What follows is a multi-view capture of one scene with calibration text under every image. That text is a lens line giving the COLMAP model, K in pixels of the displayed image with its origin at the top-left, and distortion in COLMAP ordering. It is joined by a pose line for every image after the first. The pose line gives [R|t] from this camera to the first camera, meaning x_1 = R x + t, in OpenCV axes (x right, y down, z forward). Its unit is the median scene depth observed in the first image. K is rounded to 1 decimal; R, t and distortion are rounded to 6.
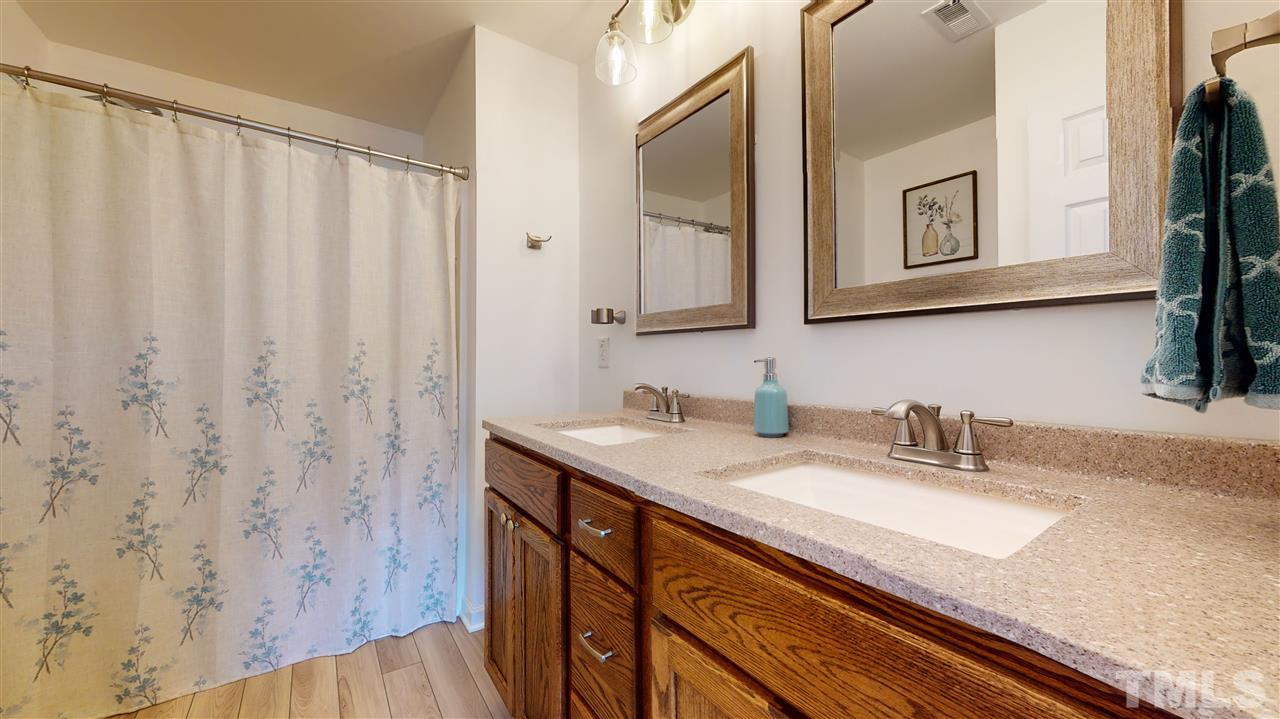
lens RADIAL K [[460.4, 0, 633.9], [0, 460.4, 358.5], [0, 0, 1]] dist [-0.012430, 0.000198]
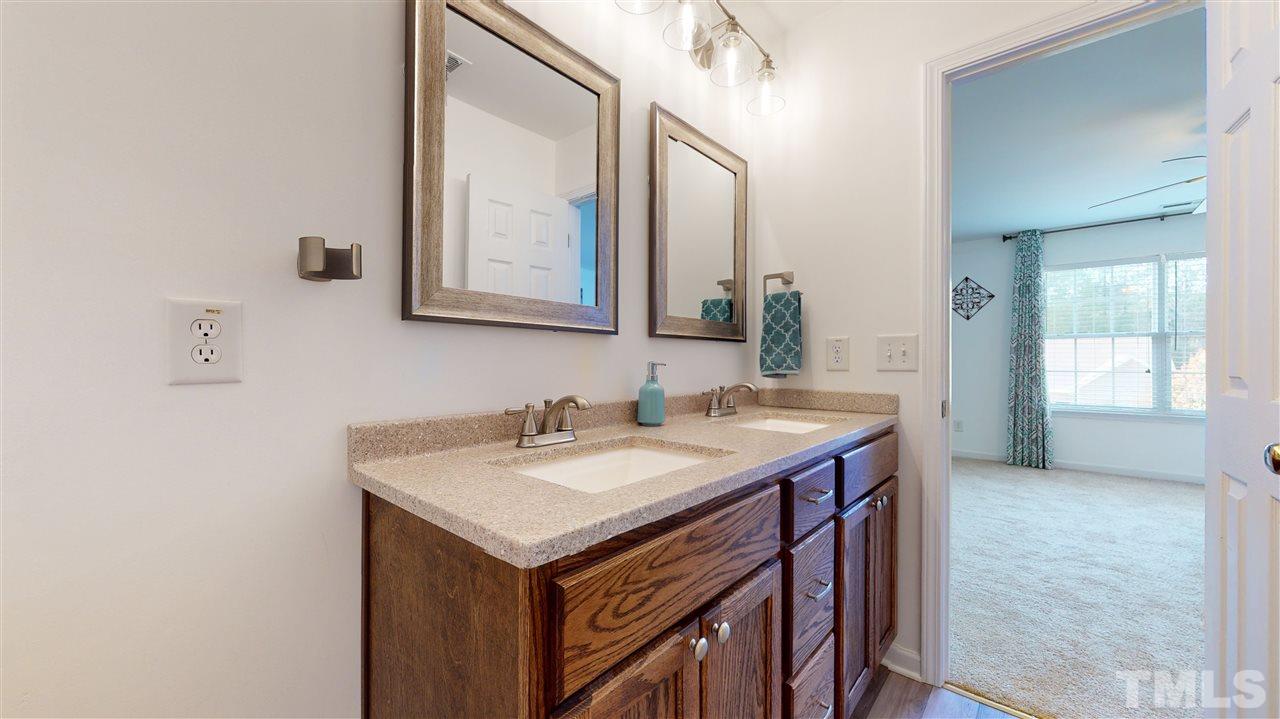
lens RADIAL K [[460.4, 0, 635.4], [0, 460.4, 356.0], [0, 0, 1]] dist [-0.012430, 0.000198]
pose [[-0.227023, 0.021470, 0.973653, -1.297303], [0.003727, 0.999769, -0.021177, 0.010836], [-0.973882, -0.001179, -0.227051, 1.926025]]
